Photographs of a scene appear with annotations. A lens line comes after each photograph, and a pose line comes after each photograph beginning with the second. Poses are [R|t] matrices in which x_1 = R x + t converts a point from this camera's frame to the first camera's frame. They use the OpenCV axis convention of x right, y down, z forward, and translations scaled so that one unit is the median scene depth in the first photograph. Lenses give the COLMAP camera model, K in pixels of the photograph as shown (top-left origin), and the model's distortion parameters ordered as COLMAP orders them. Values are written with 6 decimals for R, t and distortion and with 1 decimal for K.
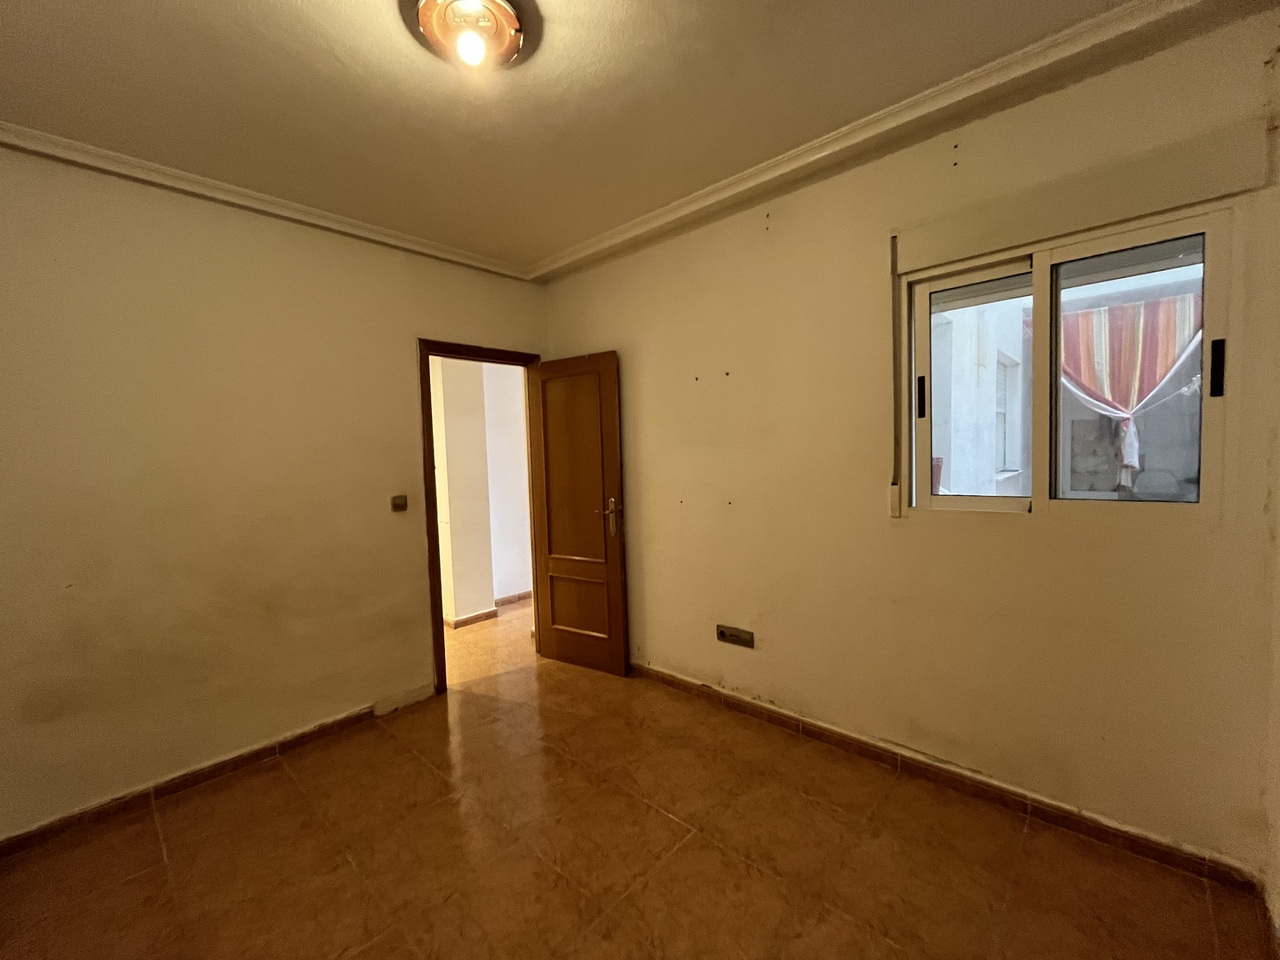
lens RADIAL K [[525.7, 0, 636.6], [0, 525.7, 480.4], [0, 0, 1]] dist [-0.003752, 0.000573]
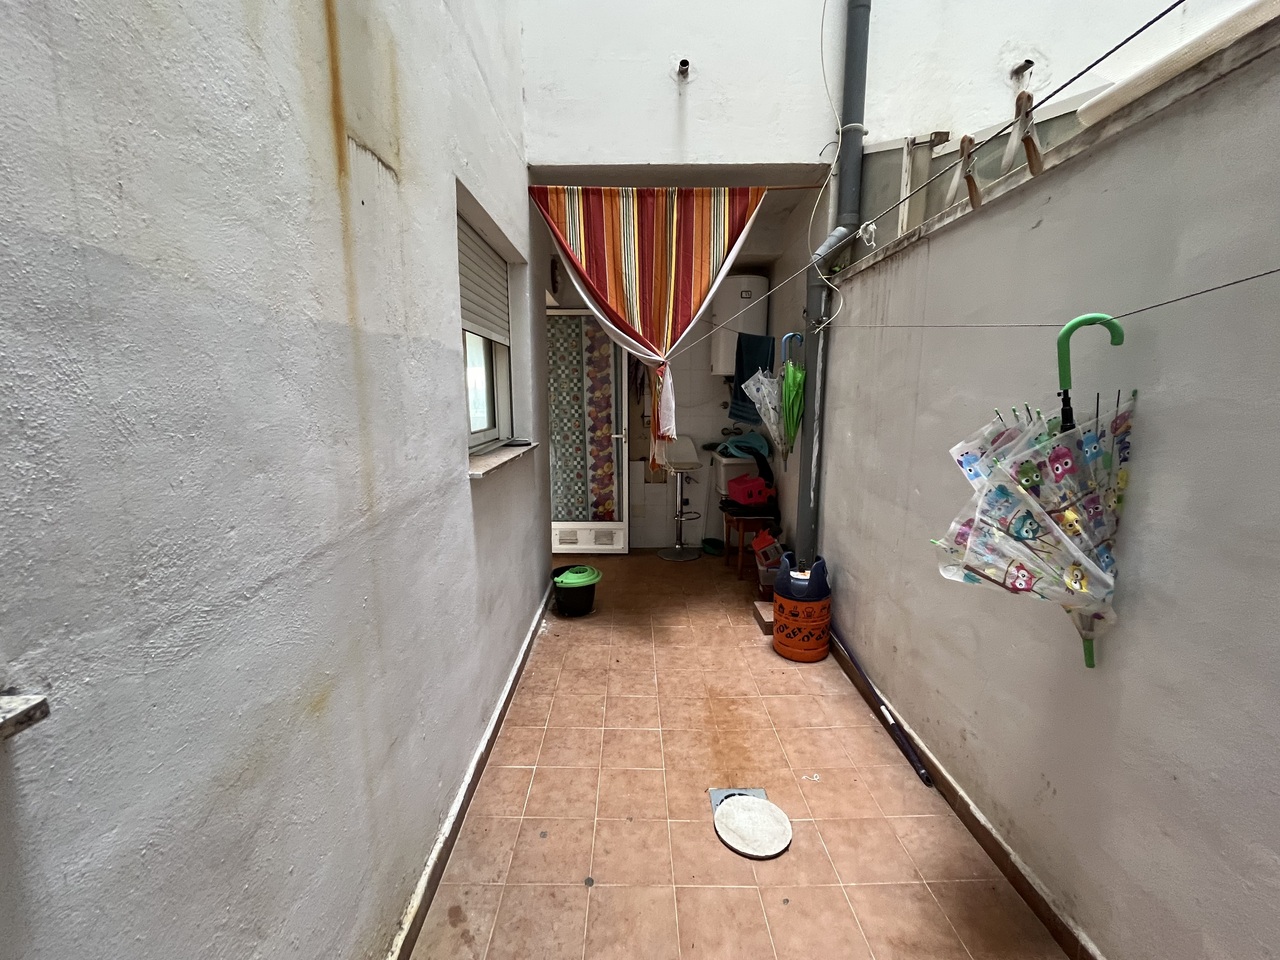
lens RADIAL K [[525.7, 0, 636.6], [0, 525.7, 480.4], [0, 0, 1]] dist [-0.003752, 0.000573]
pose [[0.733830, -0.083048, 0.674238, 0.447984], [0.018033, 0.994531, 0.102873, -0.040207], [-0.679094, -0.063333, 0.731314, 0.520705]]
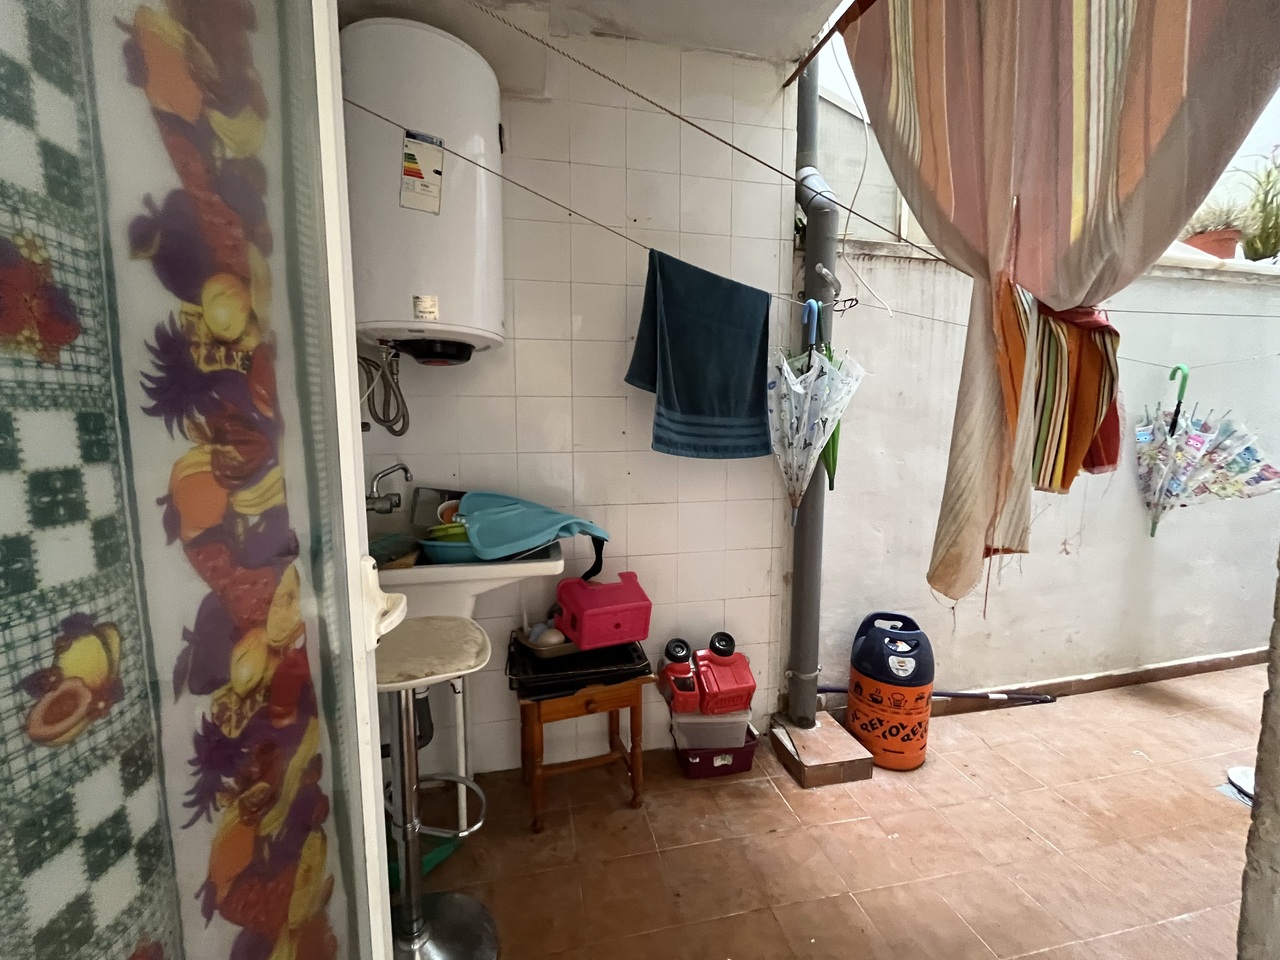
lens RADIAL K [[524.5, 0, 637.4], [0, 524.5, 484.1], [0, 0, 1]] dist [-0.002386, 0.000048]
pose [[-0.816022, -0.028324, 0.577327, 0.774381], [0.060008, 0.989250, 0.133352, -0.063502], [-0.574898, 0.143462, -0.805550, 1.059972]]
